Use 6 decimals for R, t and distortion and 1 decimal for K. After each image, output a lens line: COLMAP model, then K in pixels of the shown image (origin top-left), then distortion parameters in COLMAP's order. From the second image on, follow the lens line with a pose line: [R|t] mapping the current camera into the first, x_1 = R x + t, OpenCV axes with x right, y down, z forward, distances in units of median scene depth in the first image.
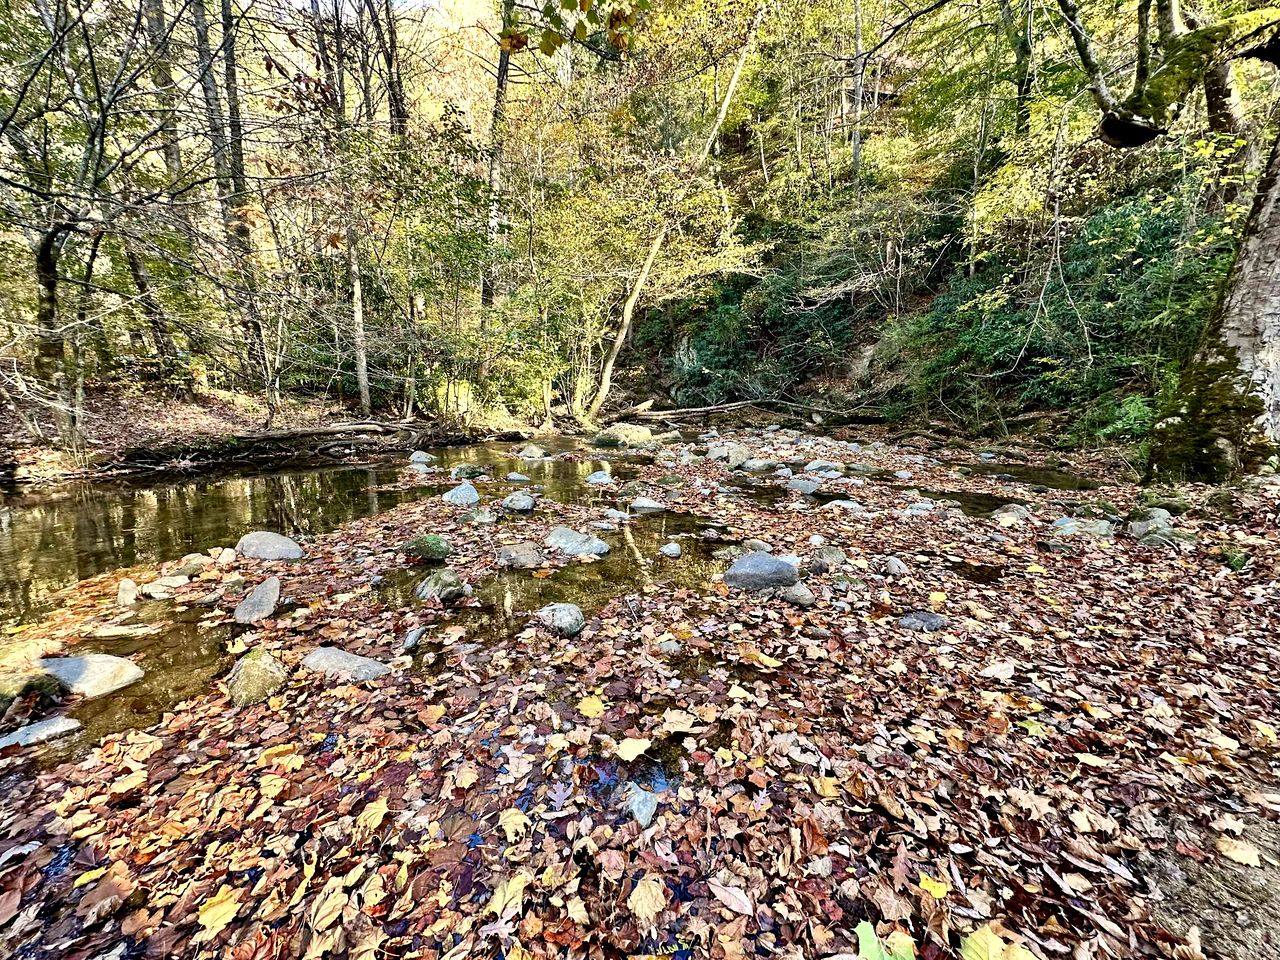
lens RADIAL K [[503.3, 0, 646.8], [0, 503.3, 485.2], [0, 0, 1]] dist [-0.000288, -0.000173]
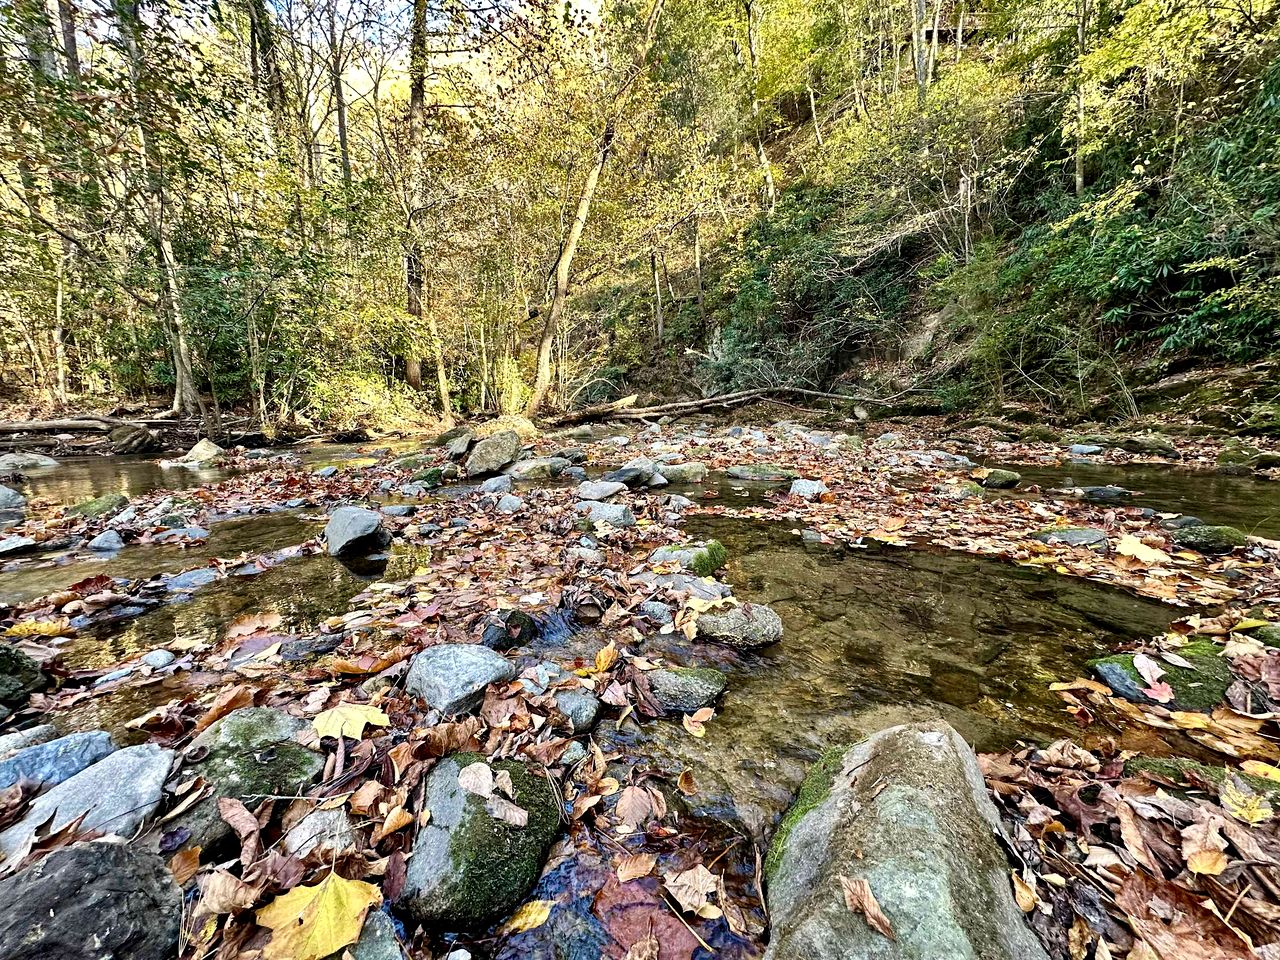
lens RADIAL K [[503.3, 0, 646.8], [0, 503.3, 485.2], [0, 0, 1]] dist [-0.000288, -0.000173]
pose [[0.984924, -0.004785, -0.172919, 0.213530], [0.000643, 0.999712, -0.024002, -0.006667], [0.172984, 0.023529, 0.984644, 0.275405]]
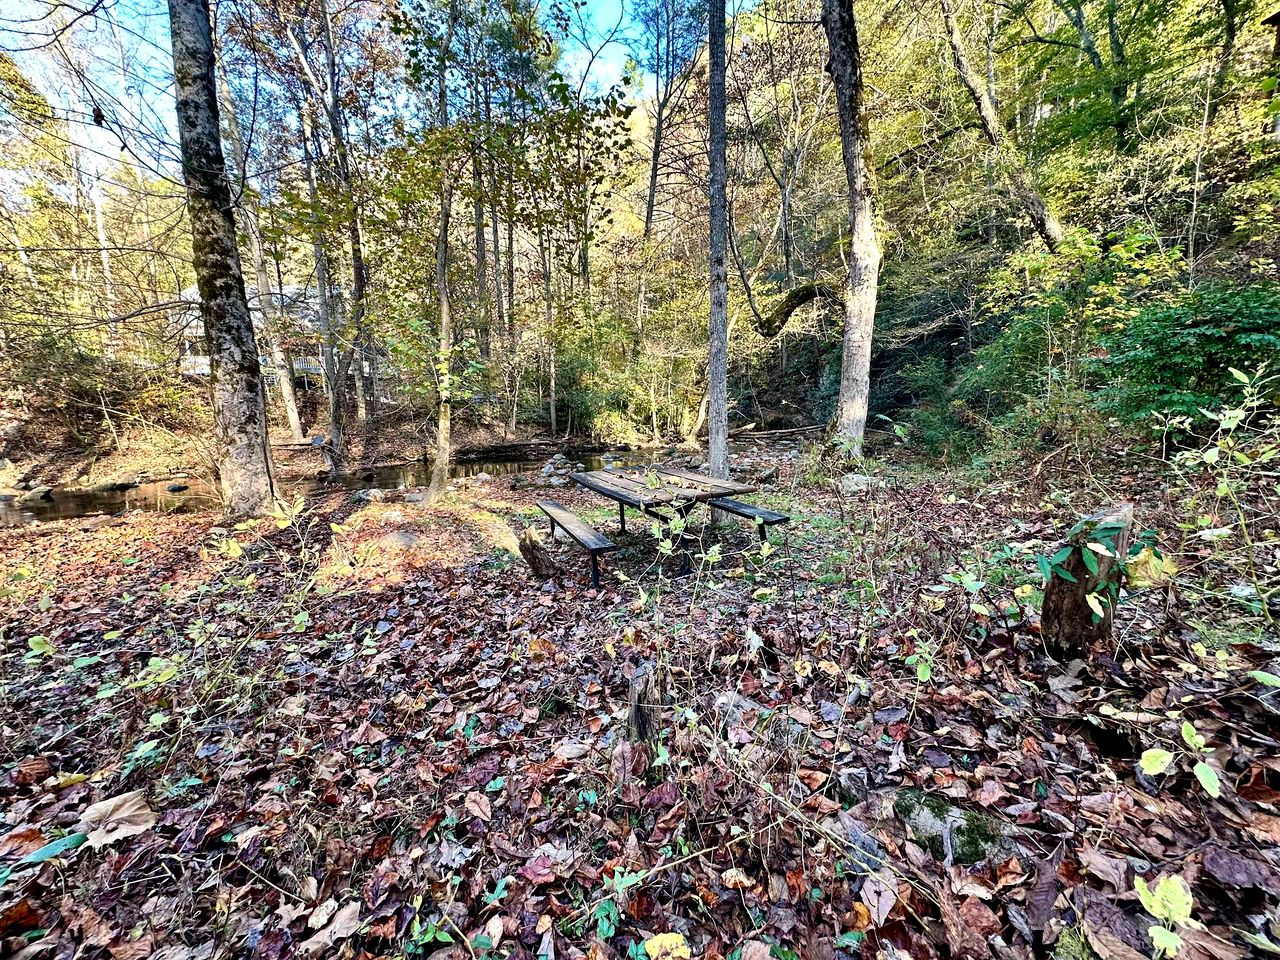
lens RADIAL K [[503.3, 0, 646.8], [0, 503.3, 485.2], [0, 0, 1]] dist [-0.000288, -0.000173]
pose [[0.904152, 0.052054, -0.424028, 0.438113], [-0.062118, 0.998019, -0.009936, 0.034612], [0.422670, 0.035324, 0.905595, -0.422691]]
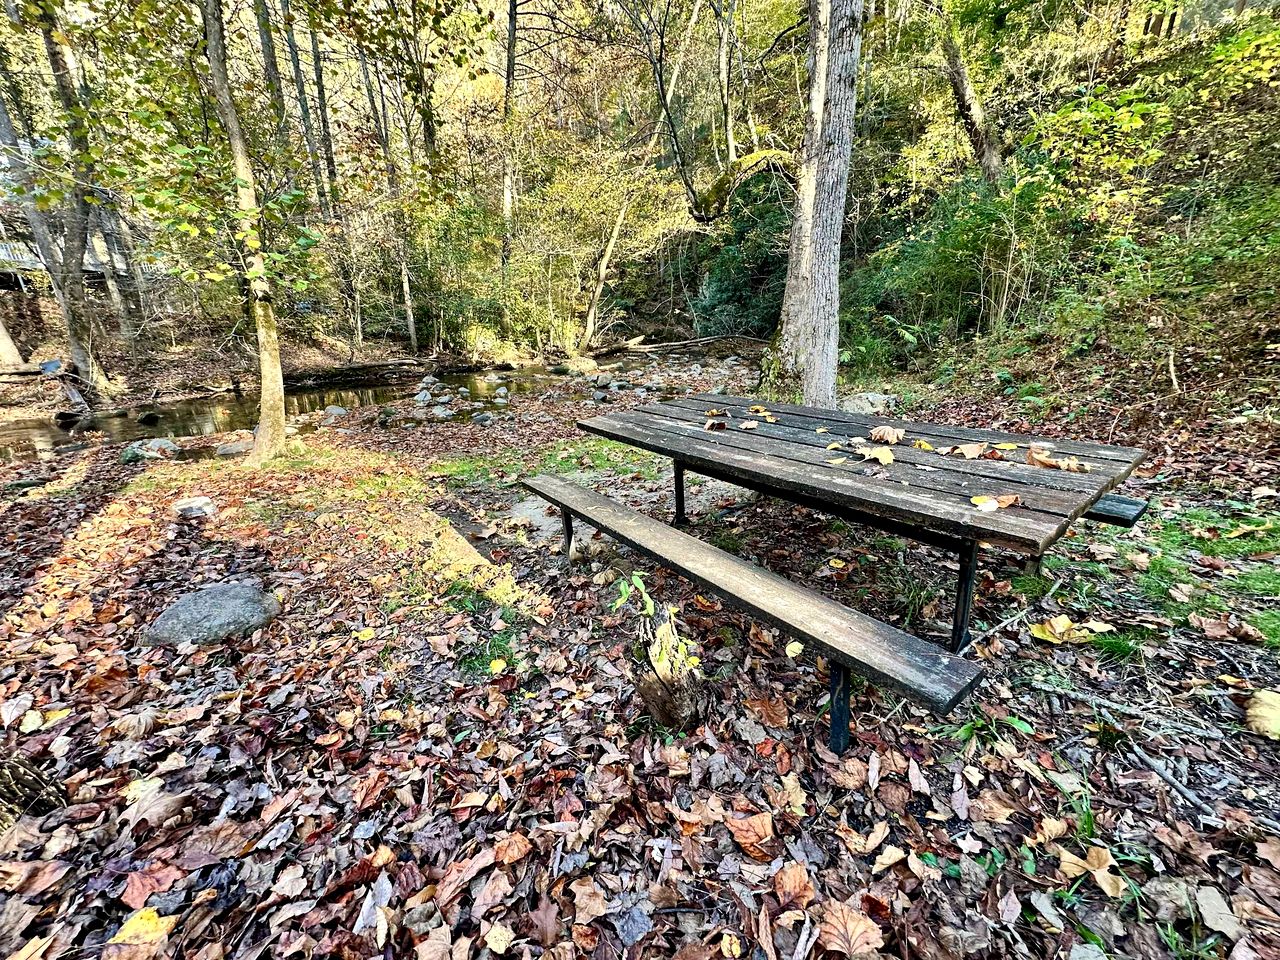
lens RADIAL K [[509.9, 0, 640.0], [0, 509.9, 480.0], [0, 0, 1]] dist [-0.000403, 0.000013]
pose [[0.982444, 0.039406, -0.182350, 0.312555], [-0.016204, 0.991768, 0.127021, 0.027233], [0.185854, -0.121836, 0.974994, -0.321022]]
